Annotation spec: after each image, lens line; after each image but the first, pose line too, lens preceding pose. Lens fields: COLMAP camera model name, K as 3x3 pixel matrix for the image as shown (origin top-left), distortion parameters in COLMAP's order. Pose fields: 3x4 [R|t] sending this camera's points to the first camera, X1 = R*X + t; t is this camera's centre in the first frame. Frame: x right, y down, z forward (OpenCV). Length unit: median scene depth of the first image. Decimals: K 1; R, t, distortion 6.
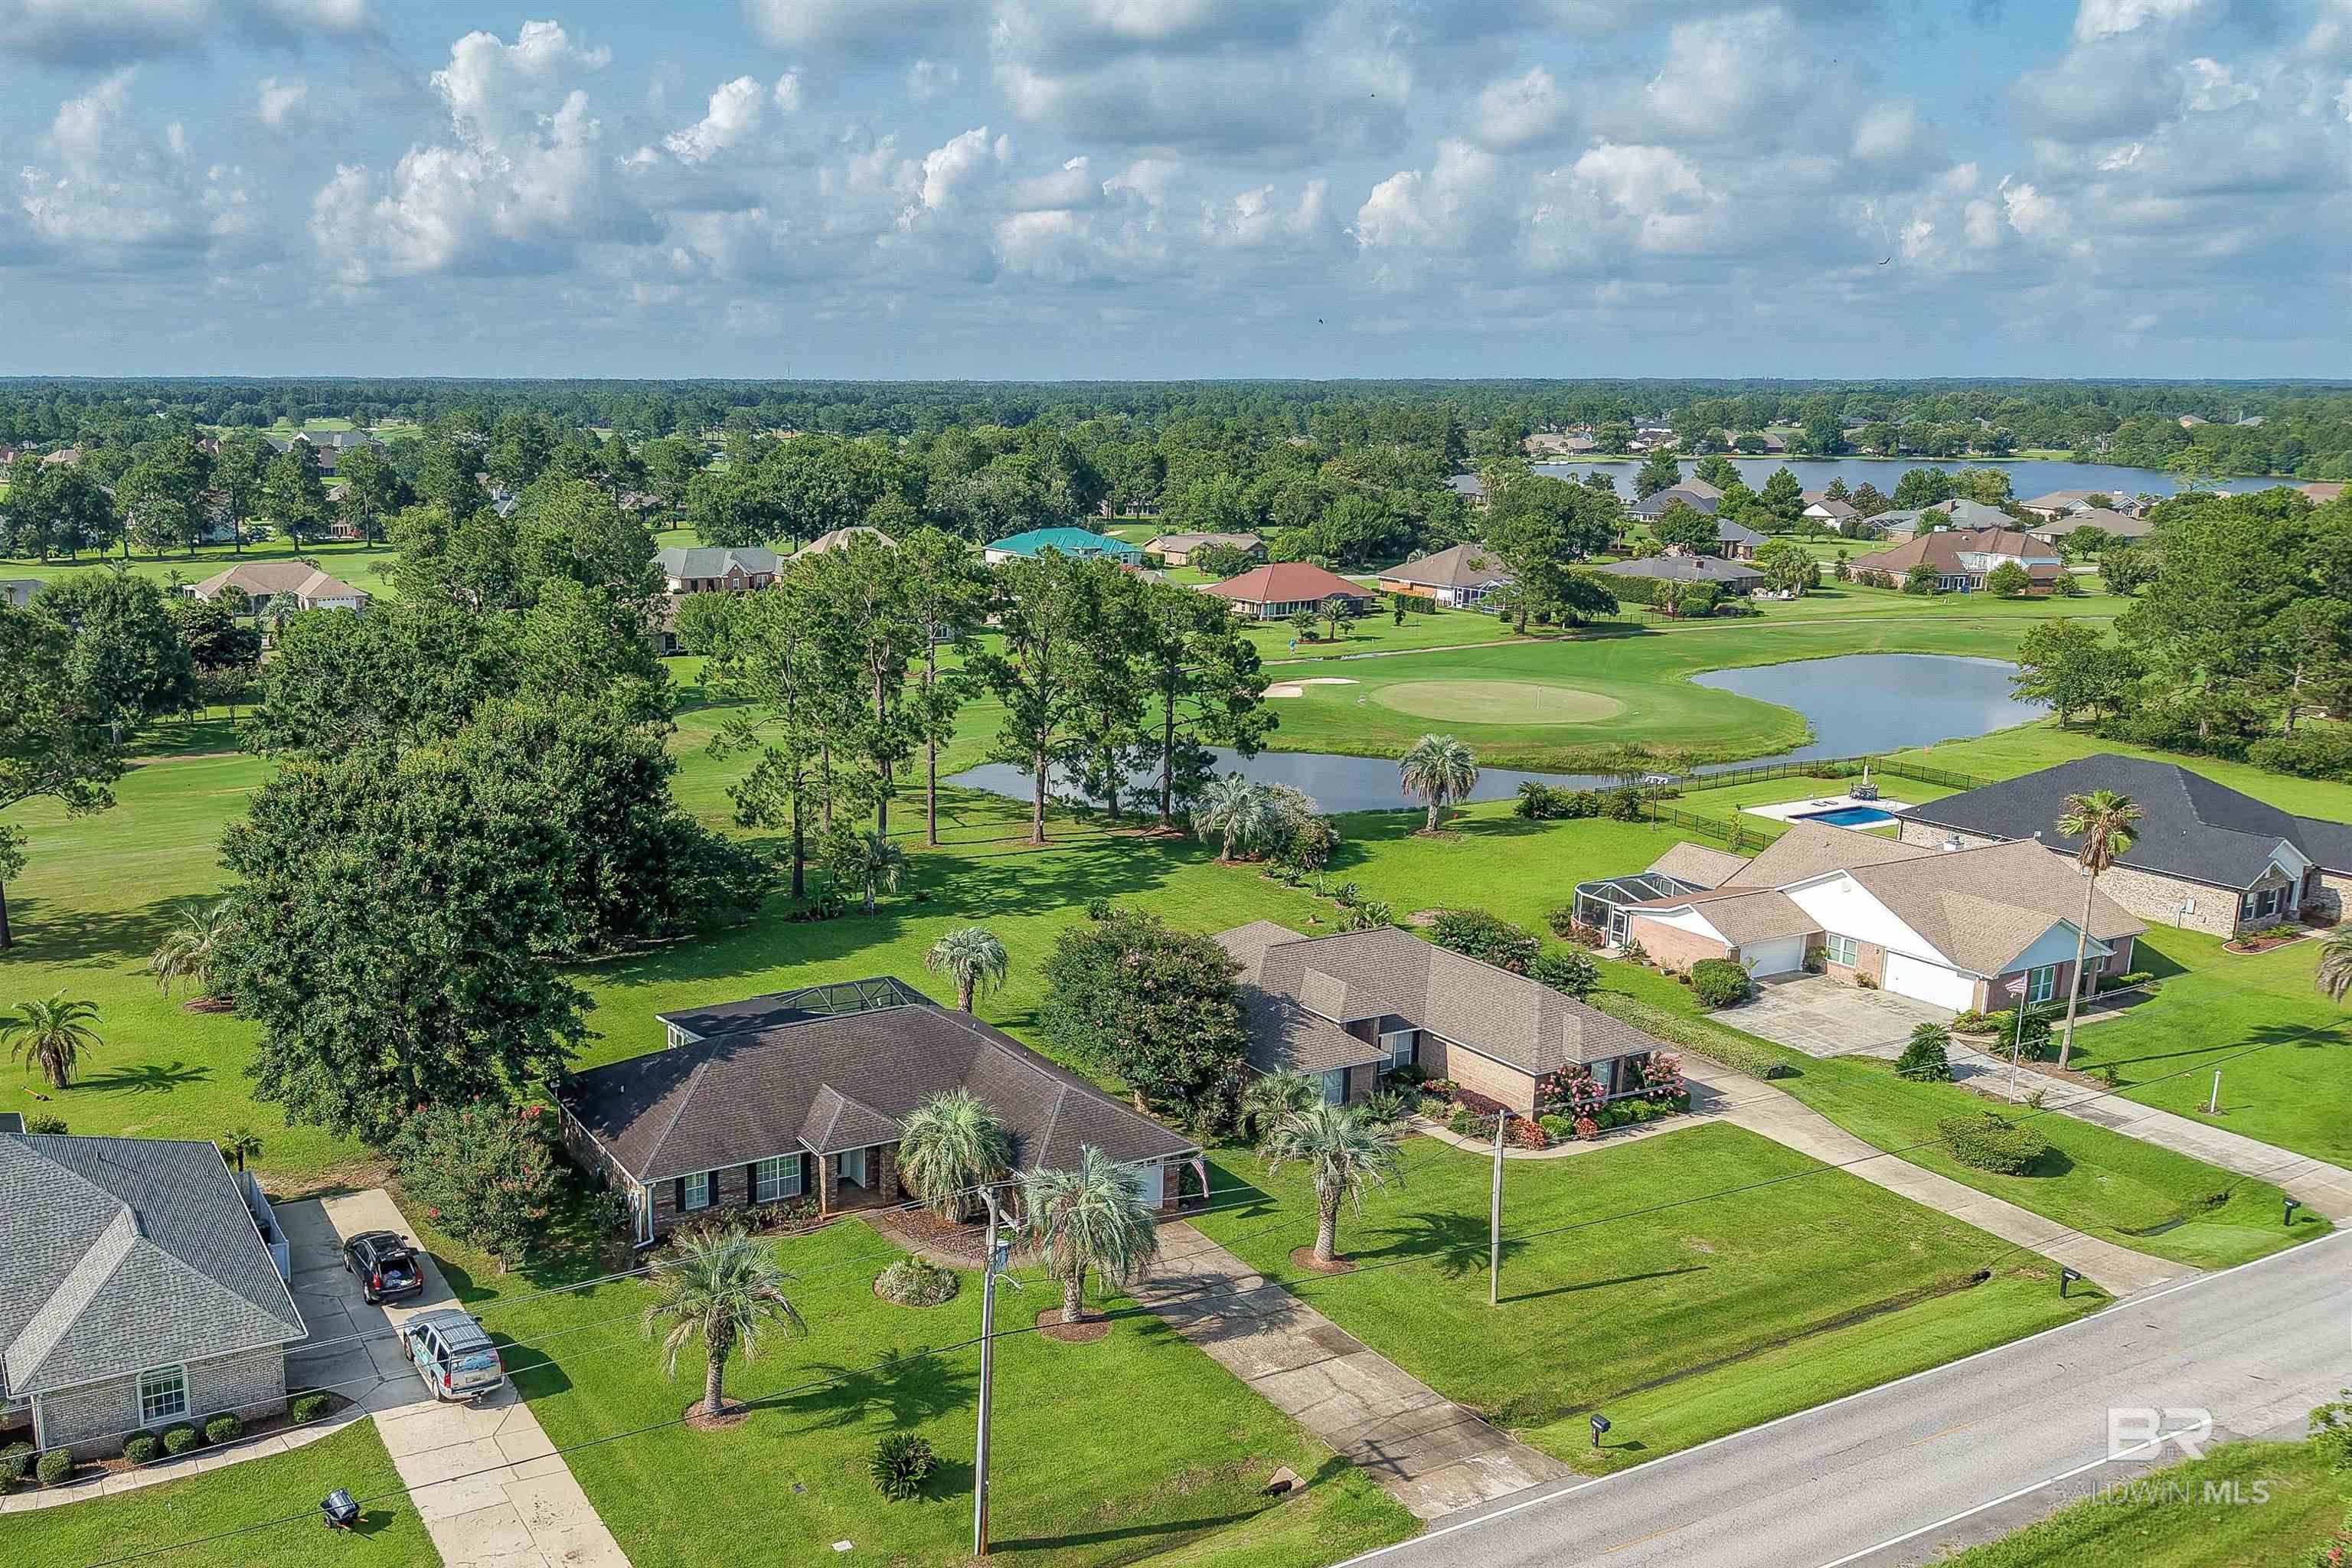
lens RADIAL K [[2022.0, 0, 863.3], [0, 2022.0, 806.3], [0, 0, 1]] dist [0.014520, -0.018409]
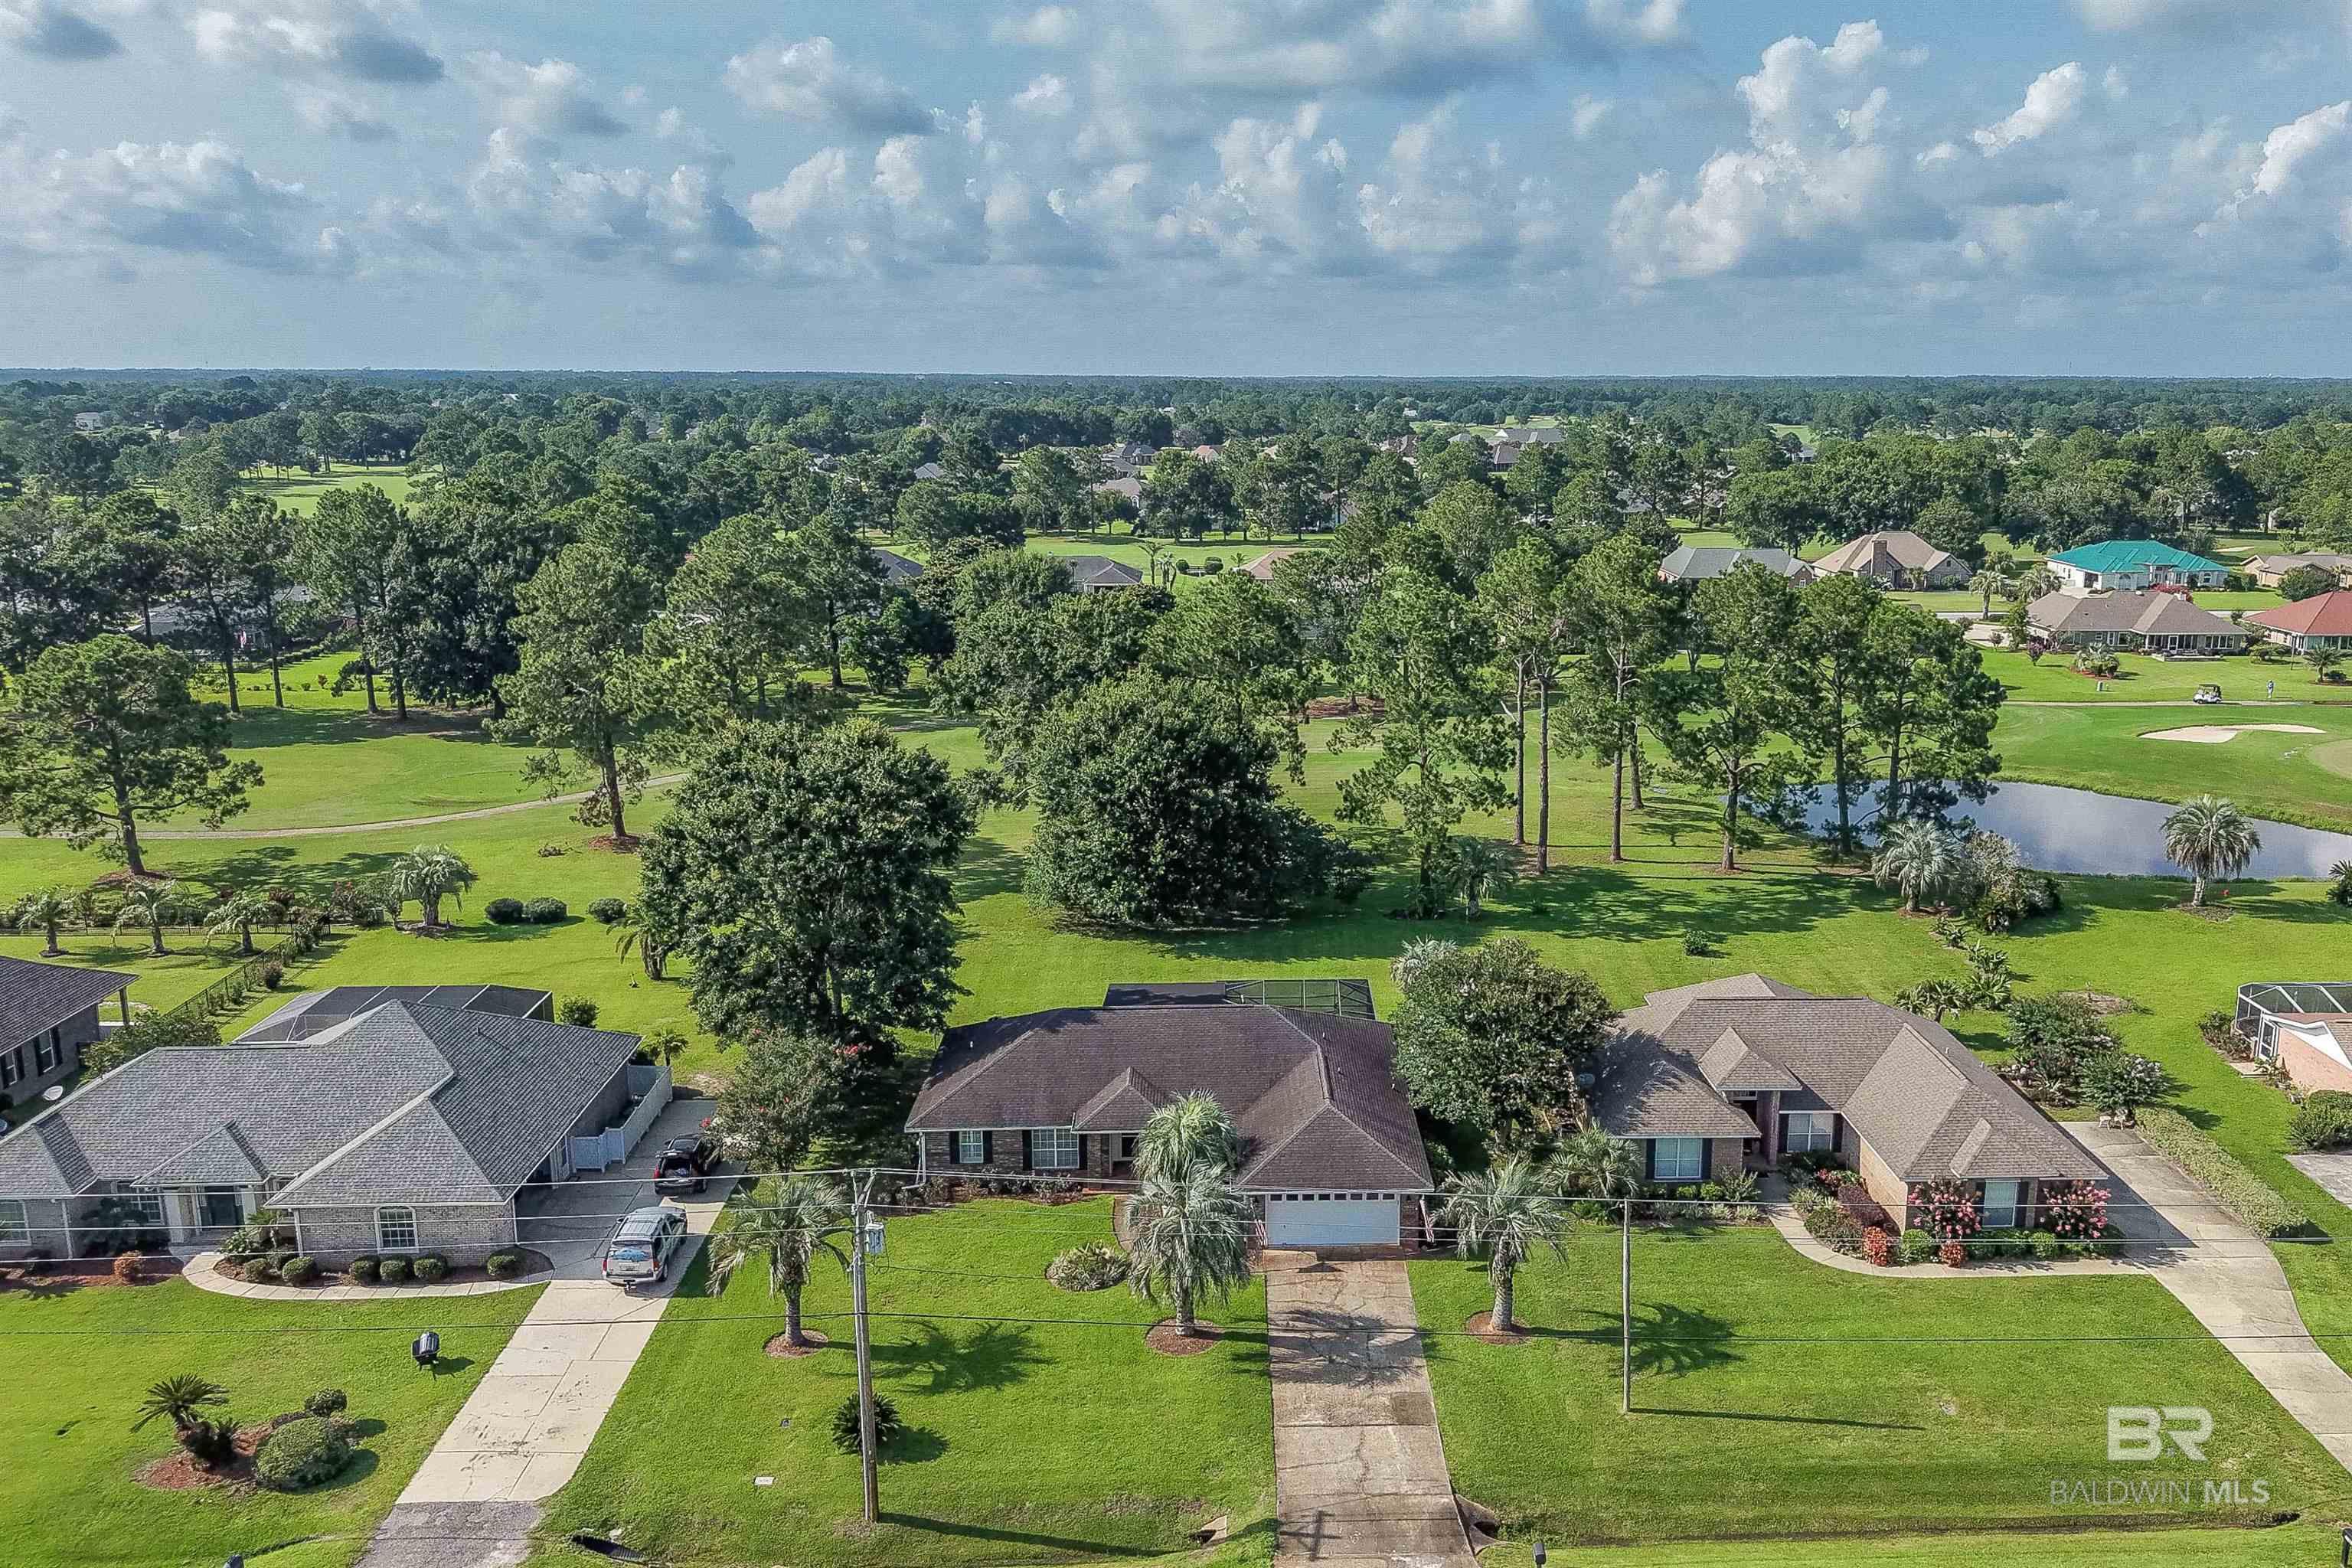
lens RADIAL K [[1952.3, 0, 1257.1], [0, 1952.3, 778.3], [0, 0, 1]] dist [0.007920, -0.003297]
pose [[0.905663, 0.087760, -0.414816, 0.348256], [-0.089900, 0.995847, 0.014407, -0.024442], [0.414357, 0.024244, 0.909791, 0.087739]]
